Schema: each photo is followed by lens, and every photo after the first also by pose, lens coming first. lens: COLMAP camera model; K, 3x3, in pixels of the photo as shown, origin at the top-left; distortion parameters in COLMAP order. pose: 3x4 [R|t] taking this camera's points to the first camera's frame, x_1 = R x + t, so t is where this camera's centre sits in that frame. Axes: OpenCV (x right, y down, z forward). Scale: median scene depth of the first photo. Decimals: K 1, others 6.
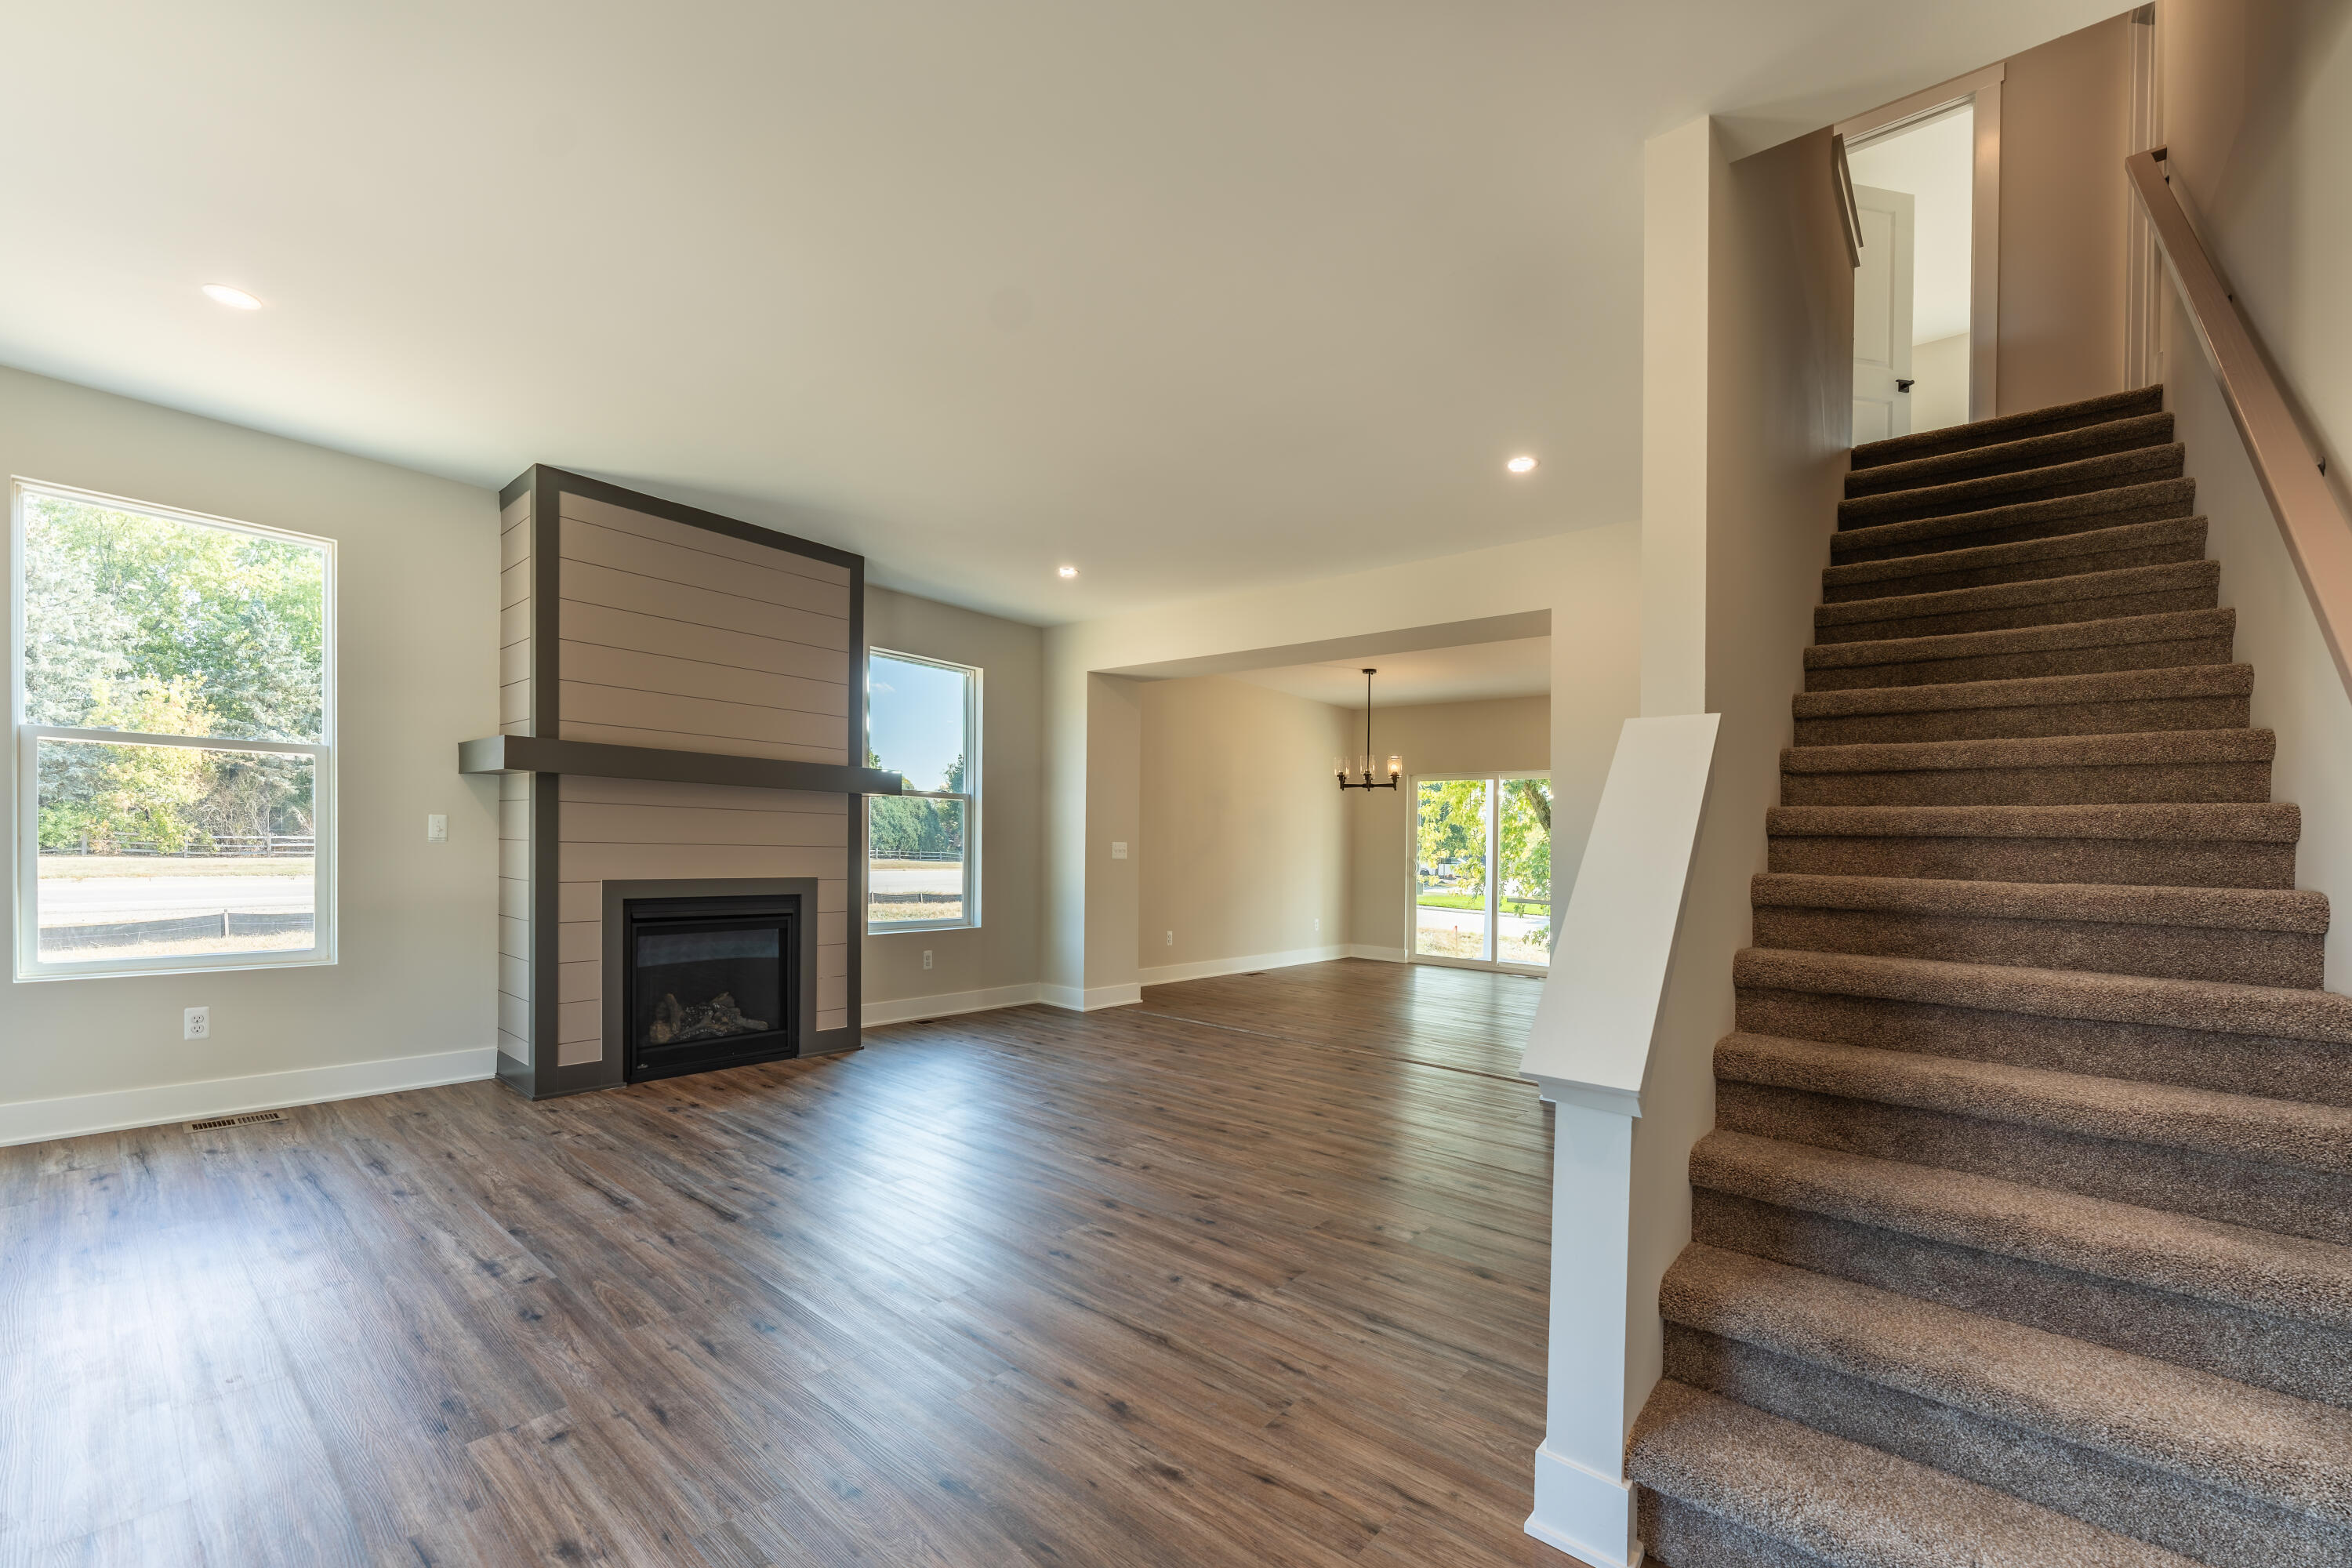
lens RADIAL K [[965.5, 0, 1174.6], [0, 965.5, 768.8], [0, 0, 1]] dist [-0.000770, -0.000076]
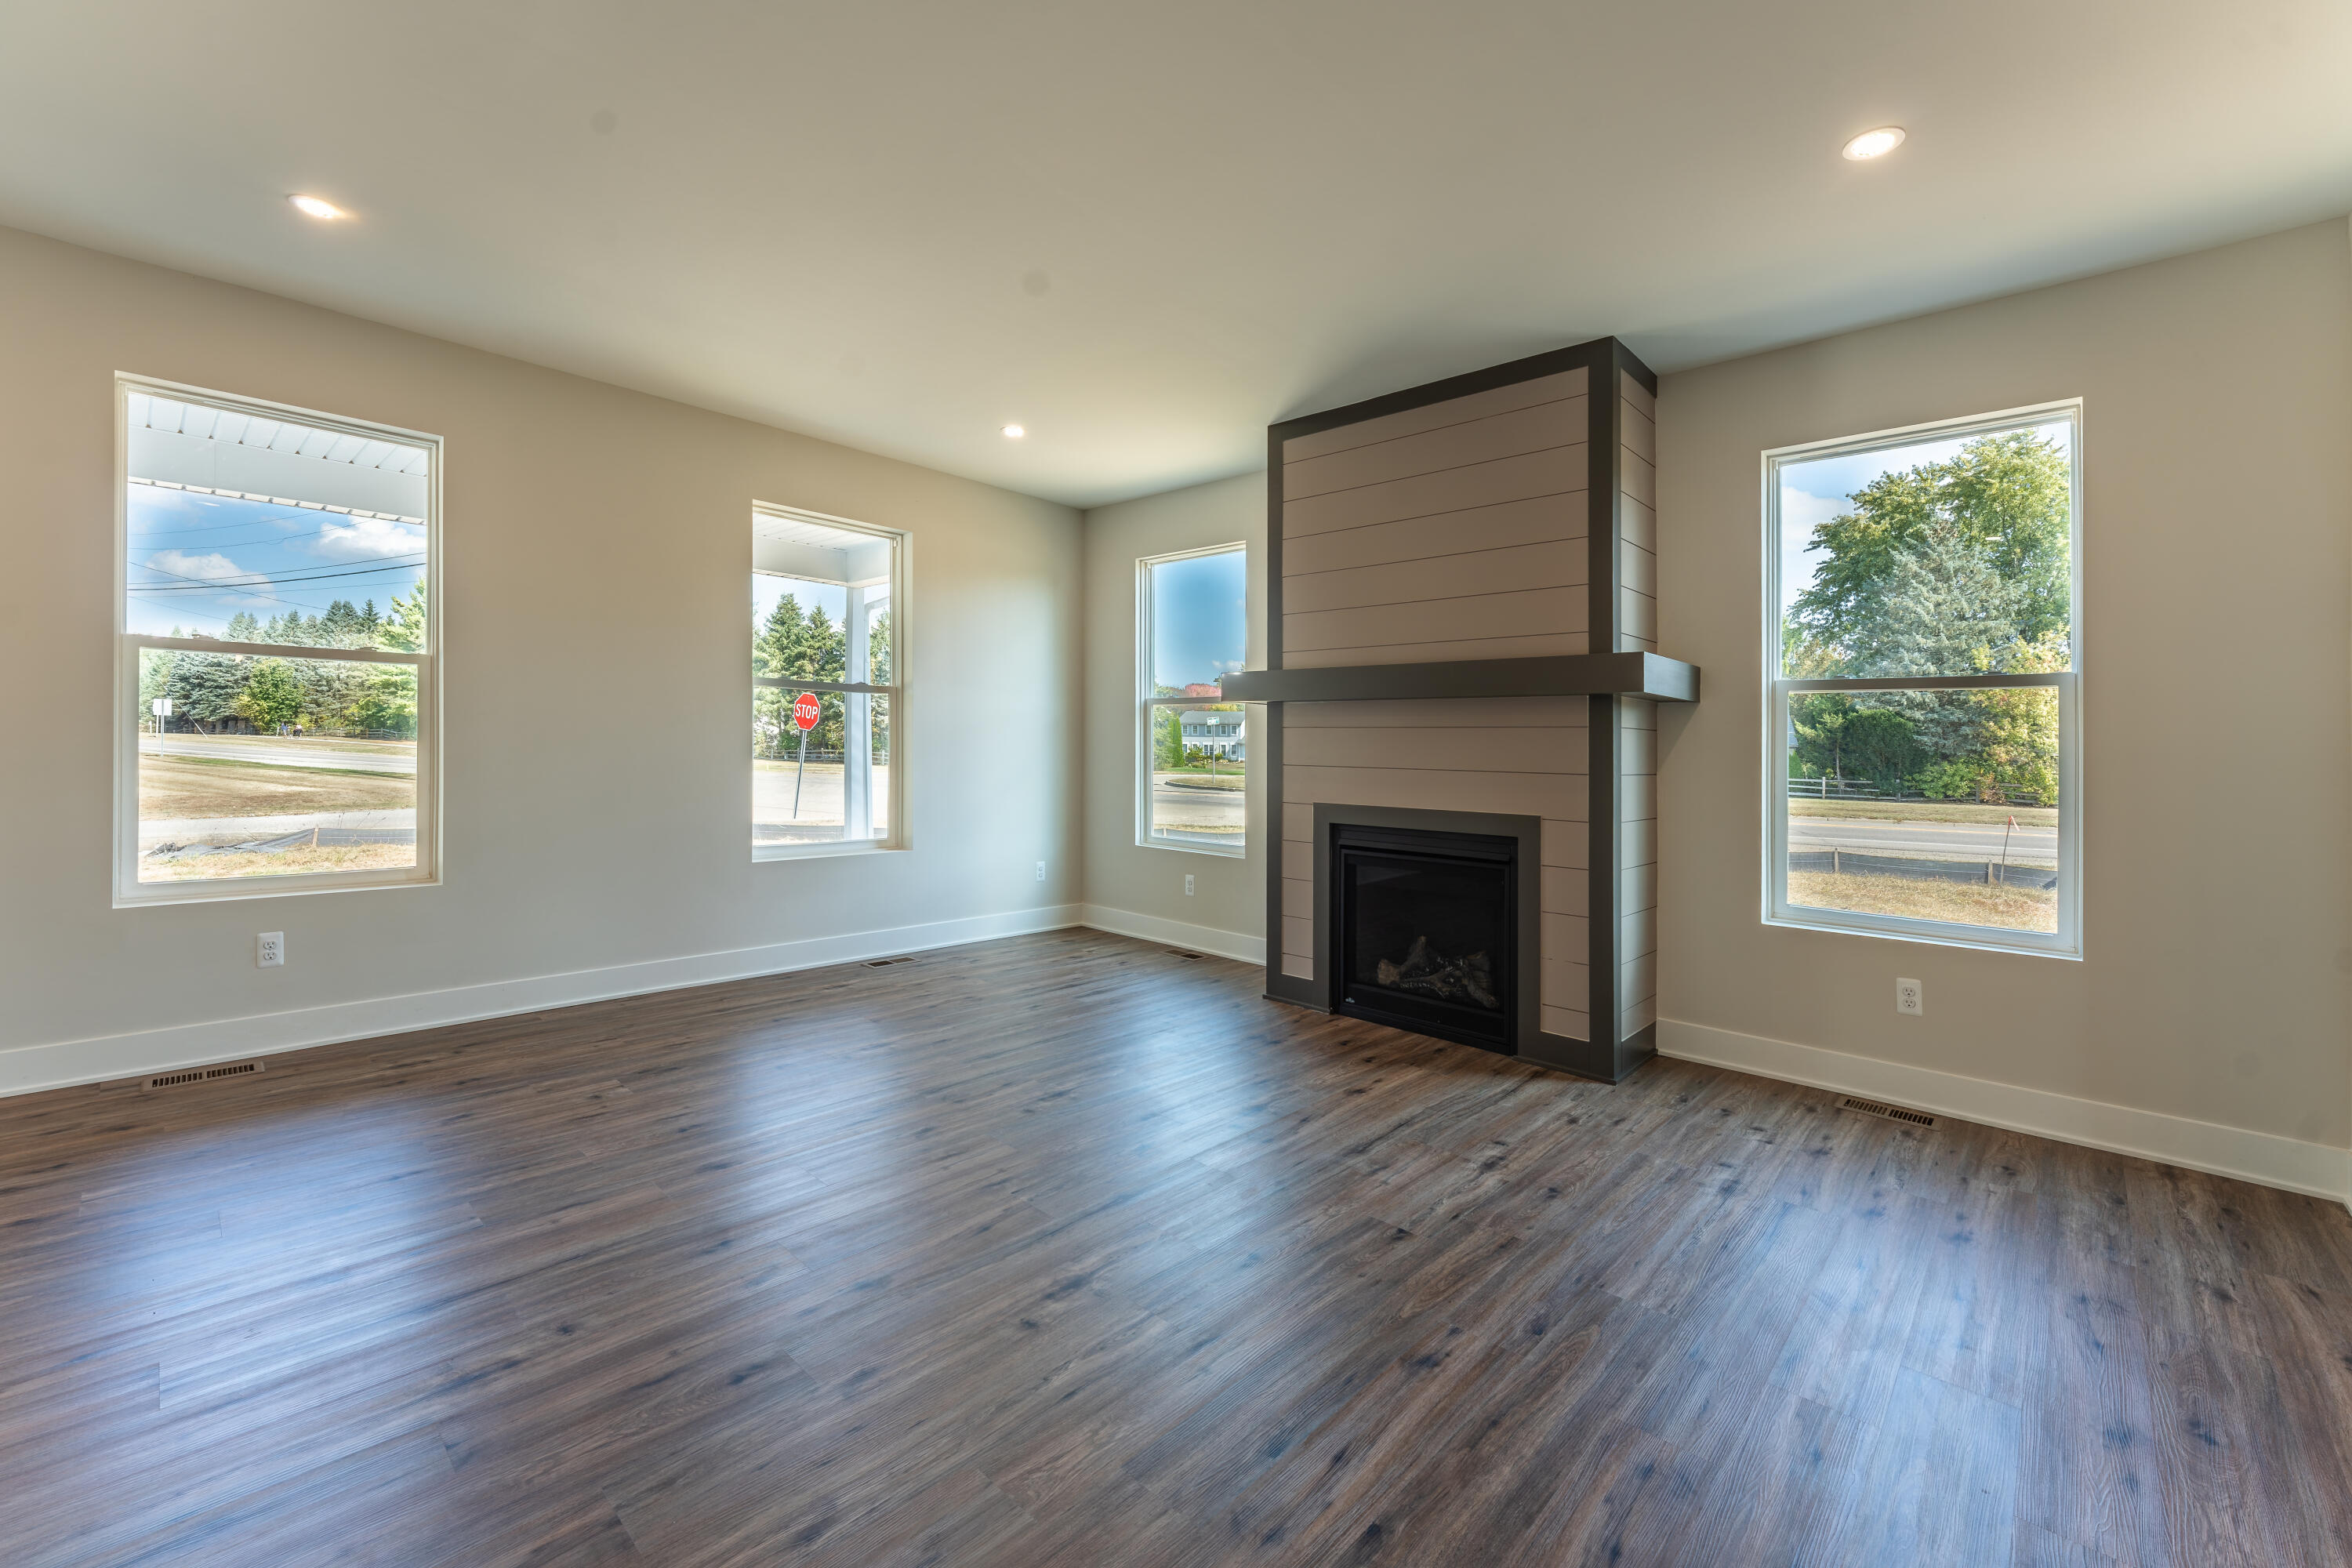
lens RADIAL K [[964.9, 0, 1167.7], [0, 964.9, 733.8], [0, 0, 1]] dist [-0.003260, -0.000383]
pose [[-0.062380, -0.045307, -0.997024, 0.379589], [0.054223, 0.997340, -0.048714, 0.074215], [0.996578, -0.057100, -0.059757, 0.804846]]
